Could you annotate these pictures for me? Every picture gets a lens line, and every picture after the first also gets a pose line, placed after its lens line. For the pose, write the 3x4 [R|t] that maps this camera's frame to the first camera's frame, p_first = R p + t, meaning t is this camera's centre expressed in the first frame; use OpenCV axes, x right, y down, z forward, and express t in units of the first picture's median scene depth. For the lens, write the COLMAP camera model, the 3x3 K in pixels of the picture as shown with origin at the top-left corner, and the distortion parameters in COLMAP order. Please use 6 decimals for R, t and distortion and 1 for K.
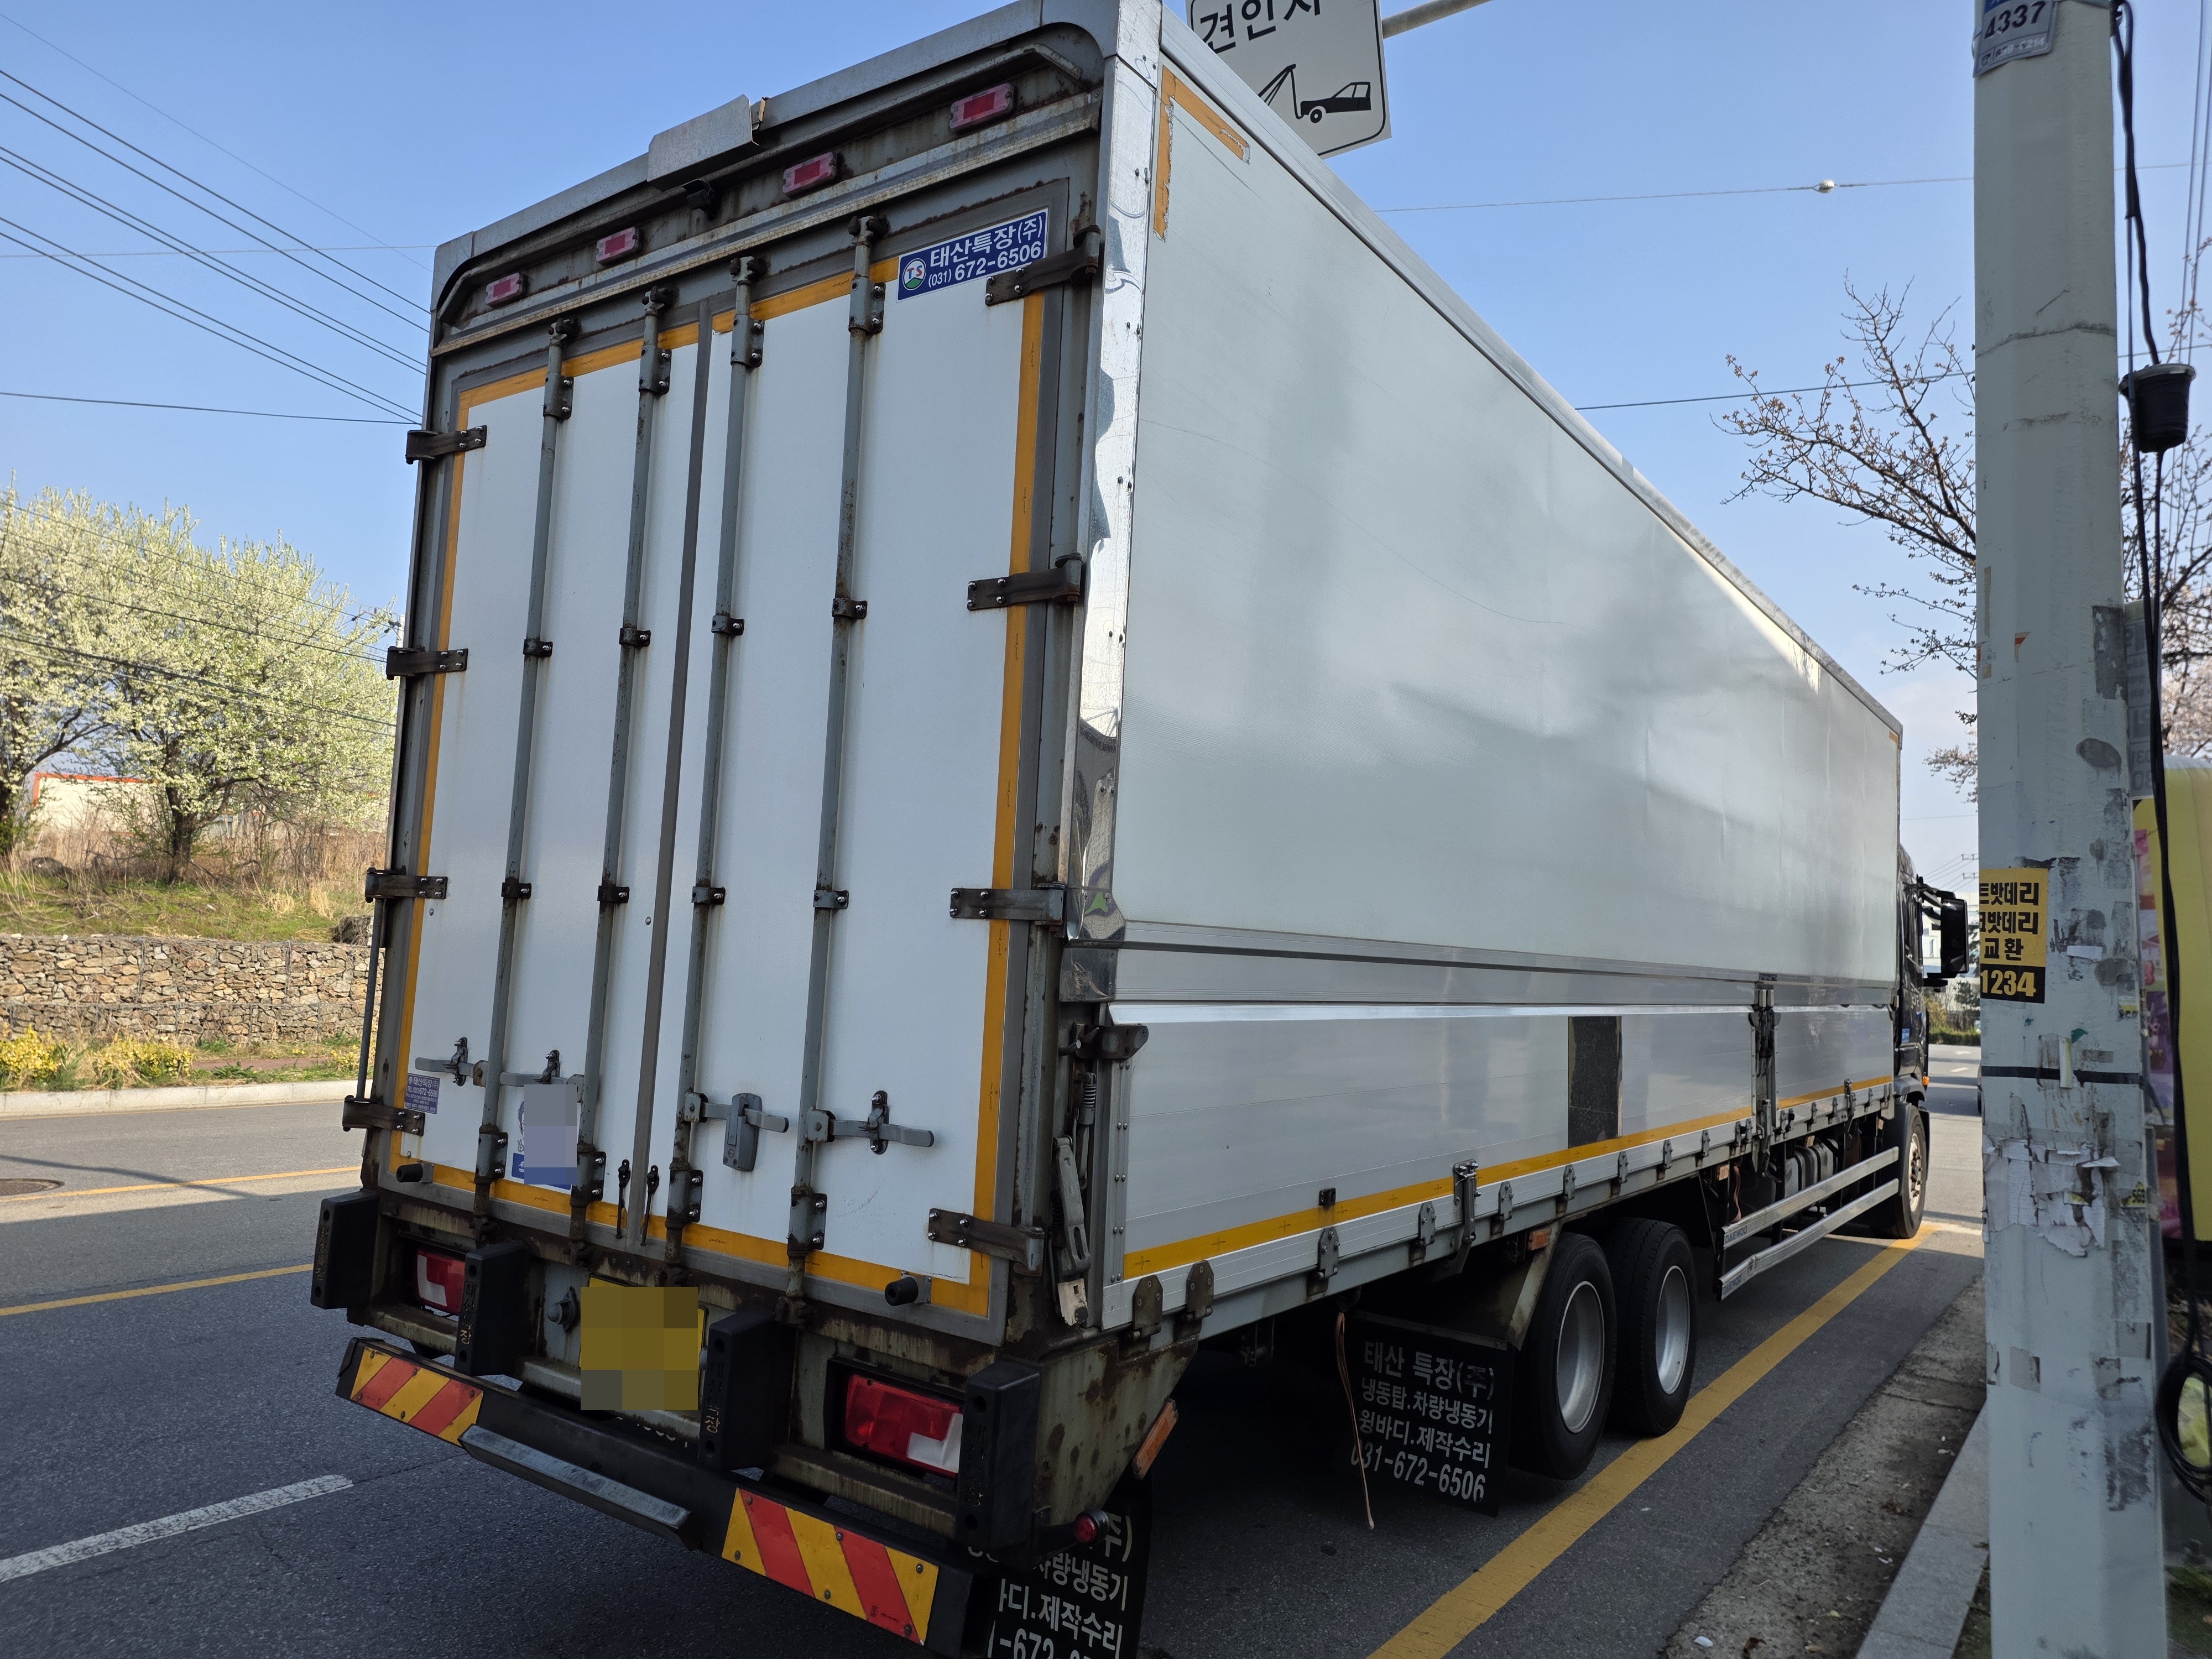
lens RADIAL K [[1431.8, 0, 1106.0], [0, 1431.8, 829.5], [0, 0, 1]] dist [0.118660, -0.163544]
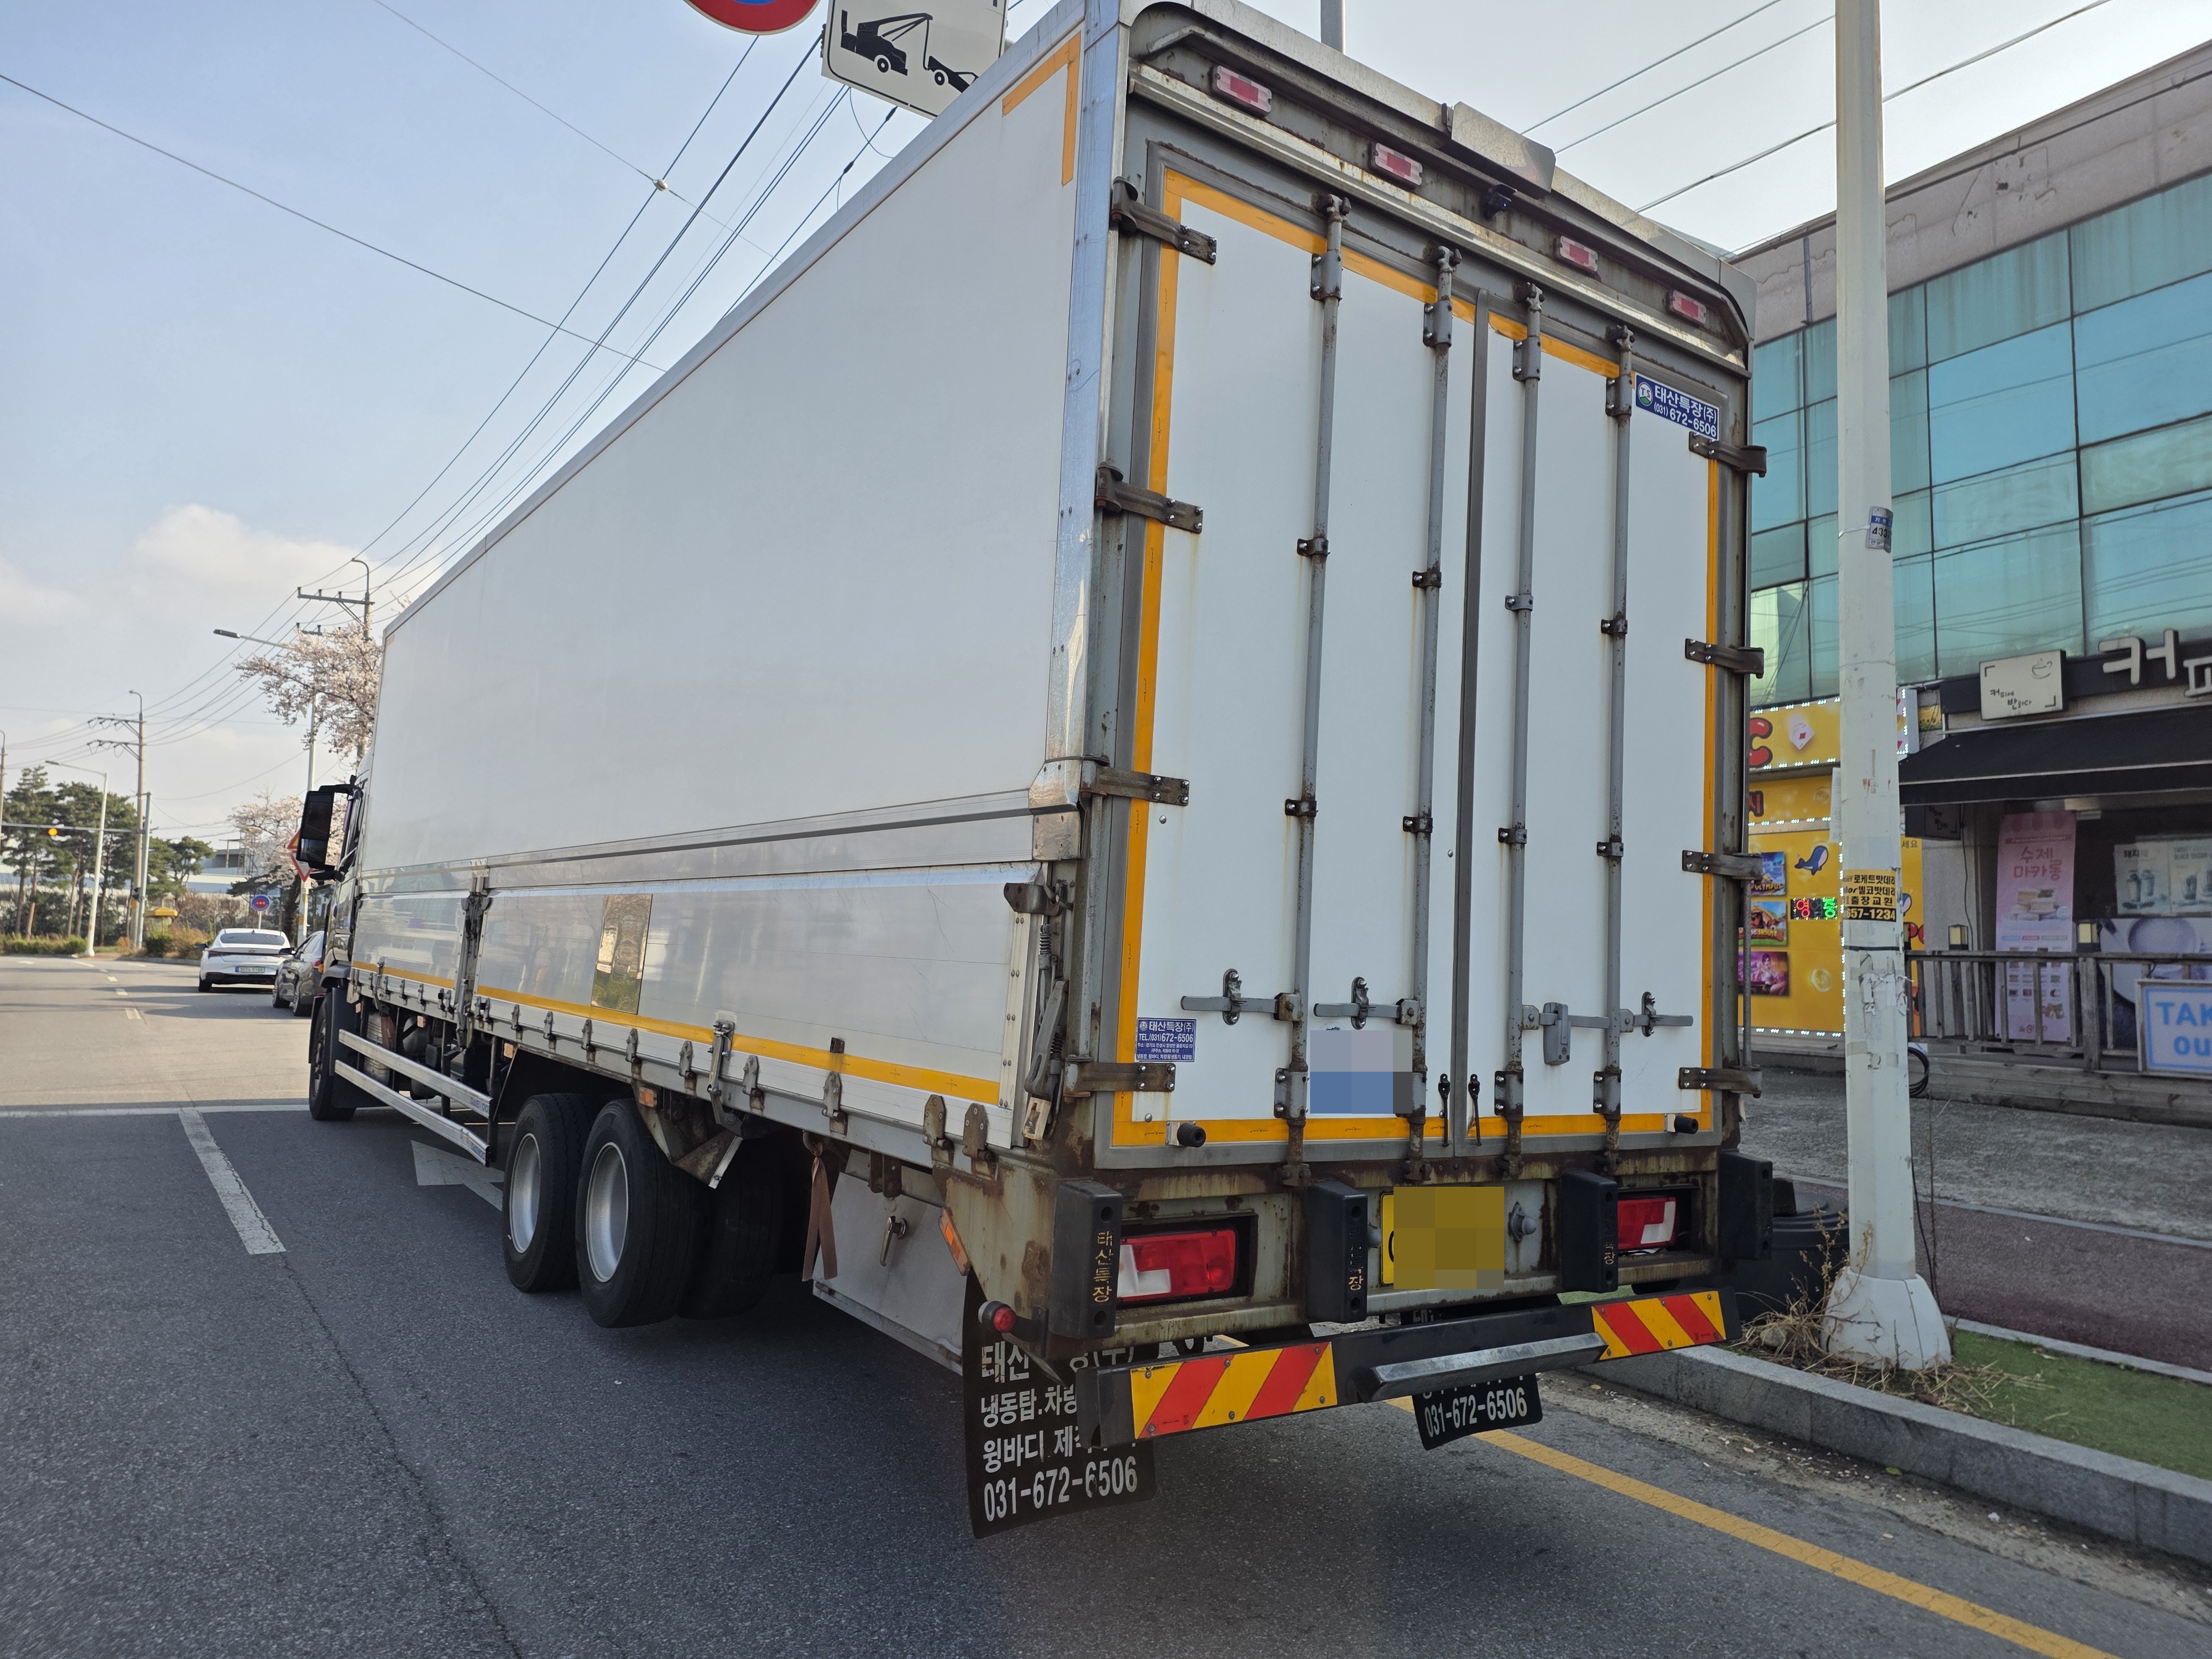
lens RADIAL K [[1431.8, 0, 1106.0], [0, 1431.8, 829.5], [0, 0, 1]] dist [0.118660, -0.163544]
pose [[0.343937, 0.054978, 0.937382, -1.551659], [-0.107209, 0.994056, -0.018965, 0.102027], [-0.932852, -0.093973, 0.347786, 0.952279]]
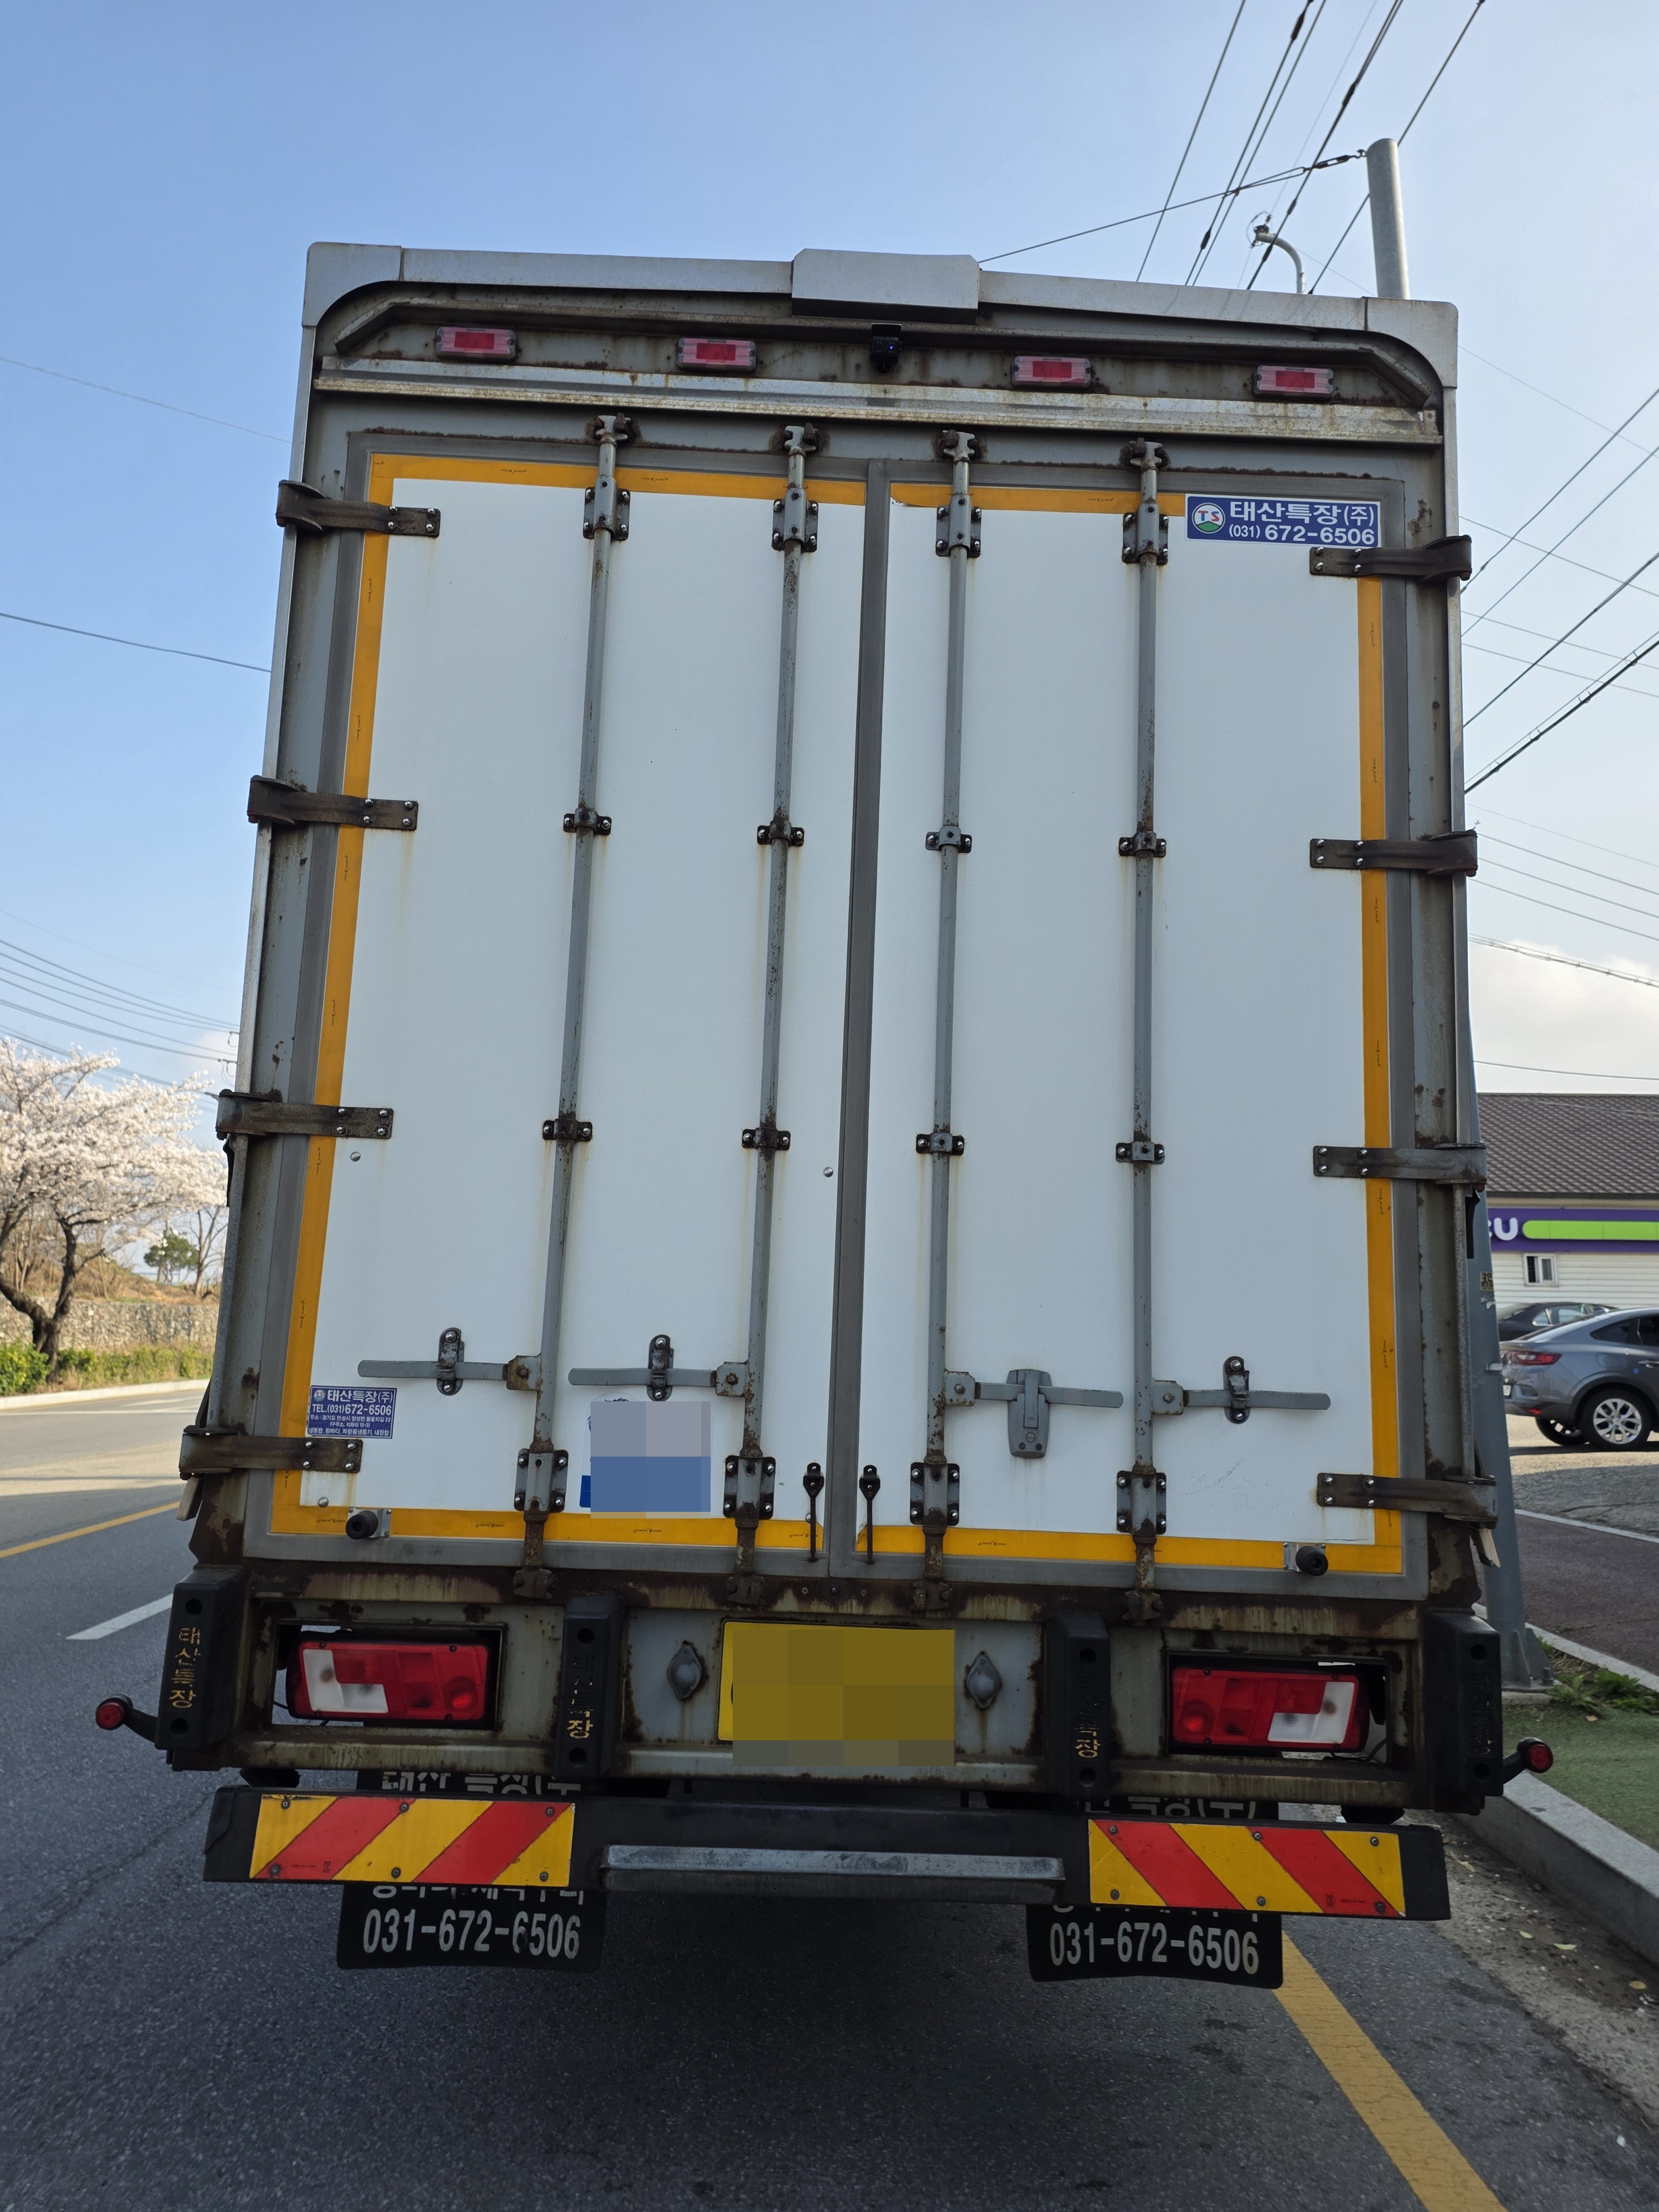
lens RADIAL K [[1471.0, 0, 819.9], [0, 1471.0, 1095.9], [0, 0, 1]] dist [0.052441, -0.031095]
pose [[0.801655, 0.067844, 0.593925, -0.903114], [-0.044899, 0.997566, -0.053349, 0.070177], [-0.596098, 0.016101, 0.802750, 0.357959]]
